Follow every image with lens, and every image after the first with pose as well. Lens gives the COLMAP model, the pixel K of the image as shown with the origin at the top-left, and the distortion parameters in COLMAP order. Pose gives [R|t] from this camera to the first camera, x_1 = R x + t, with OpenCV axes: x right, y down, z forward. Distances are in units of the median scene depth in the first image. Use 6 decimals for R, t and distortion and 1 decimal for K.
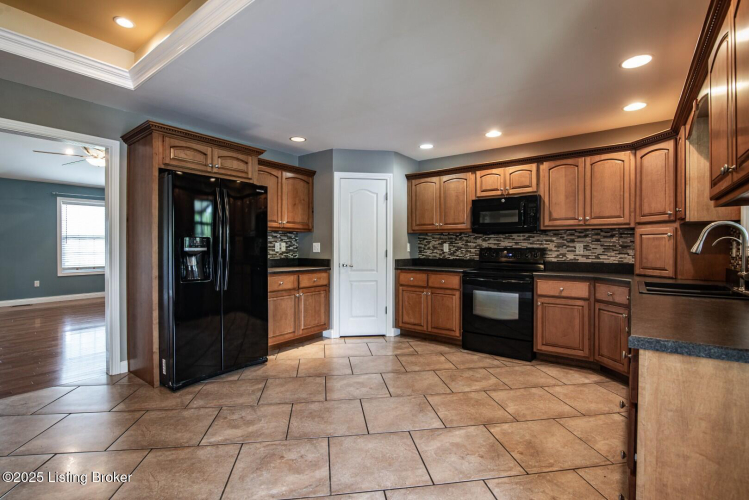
lens RADIAL K [[345.6, 0, 366.8], [0, 345.6, 248.9], [0, 0, 1]] dist [-0.021076, 0.001666]
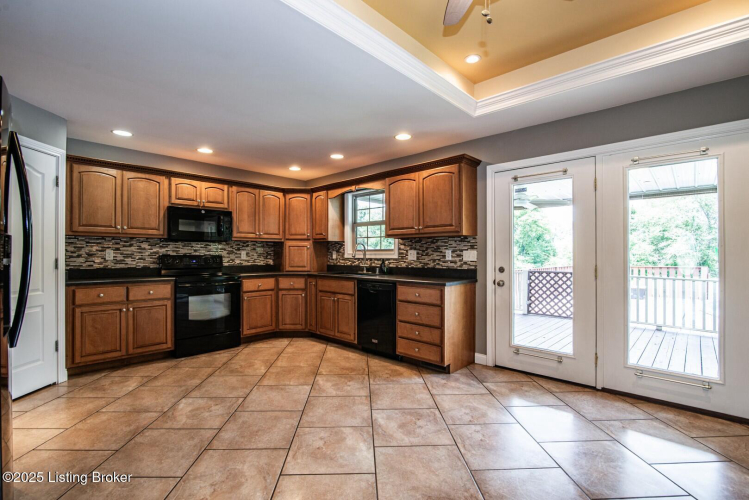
lens RADIAL K [[345.6, 0, 373.7], [0, 345.6, 253.6], [0, 0, 1]] dist [-0.021076, 0.001666]
pose [[0.101041, 0.001031, 0.994882, -0.683308], [0.006877, 0.999975, -0.001735, -0.001626], [-0.994858, 0.007017, 0.101032, 0.373068]]
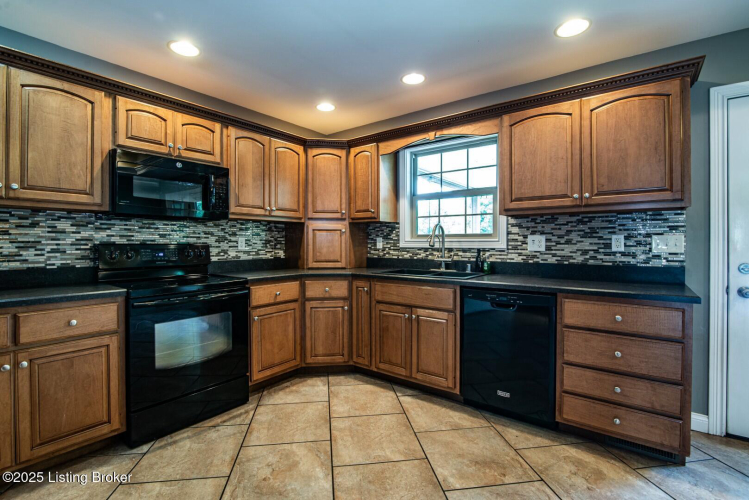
lens RADIAL K [[345.6, 0, 372.7], [0, 345.6, 243.5], [0, 0, 1]] dist [-0.021076, 0.001666]
pose [[-0.007019, -0.004854, 0.999964, -0.225205], [0.008028, 0.999956, 0.004910, -0.003010], [-0.999943, 0.008062, -0.006980, 0.710409]]
